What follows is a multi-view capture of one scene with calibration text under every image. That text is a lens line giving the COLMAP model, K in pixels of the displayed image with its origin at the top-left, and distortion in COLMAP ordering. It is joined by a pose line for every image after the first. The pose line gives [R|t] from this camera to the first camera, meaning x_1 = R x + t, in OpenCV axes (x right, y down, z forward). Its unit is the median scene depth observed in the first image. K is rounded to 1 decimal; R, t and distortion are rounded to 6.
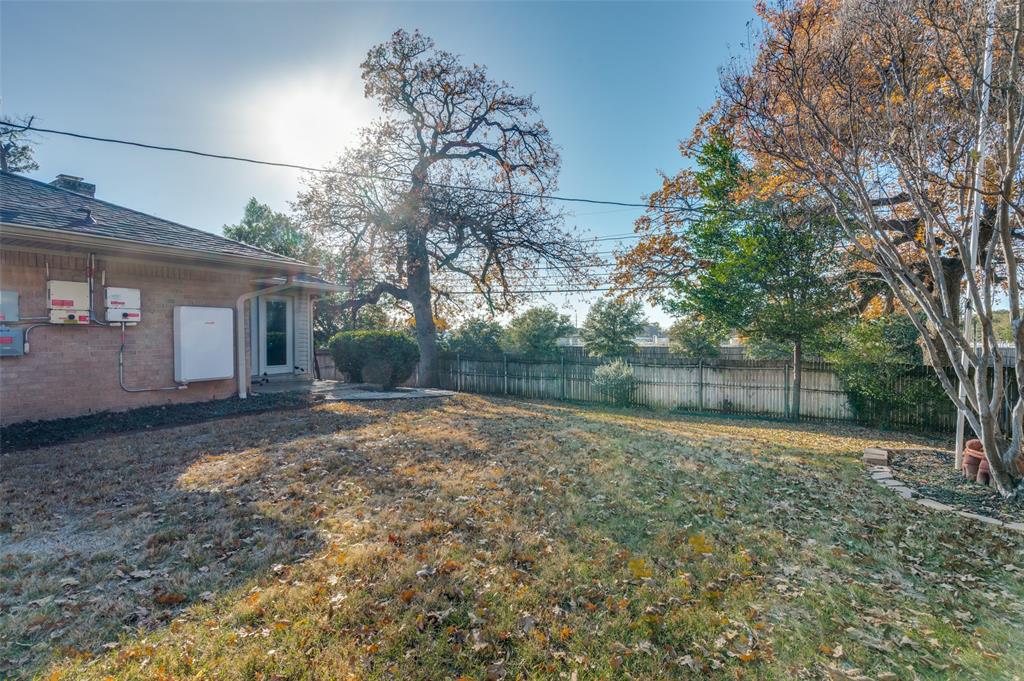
lens RADIAL K [[464.1, 0, 512.5], [0, 464.1, 341.9], [0, 0, 1]] dist [-0.003632, 0.000524]
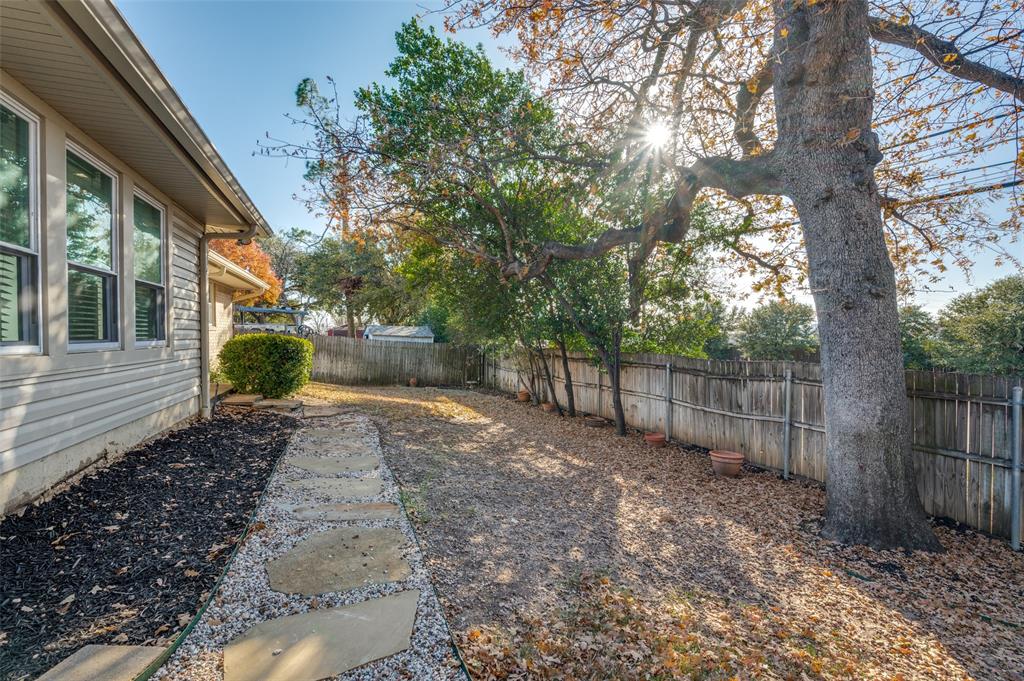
lens RADIAL K [[464.1, 0, 512.8], [0, 464.1, 340.7], [0, 0, 1]] dist [-0.003632, 0.000524]
pose [[0.768476, 0.008609, -0.639821, -0.130949], [-0.006723, 0.999963, 0.005379, 0.003356], [0.639844, 0.000168, 0.768505, 0.530412]]
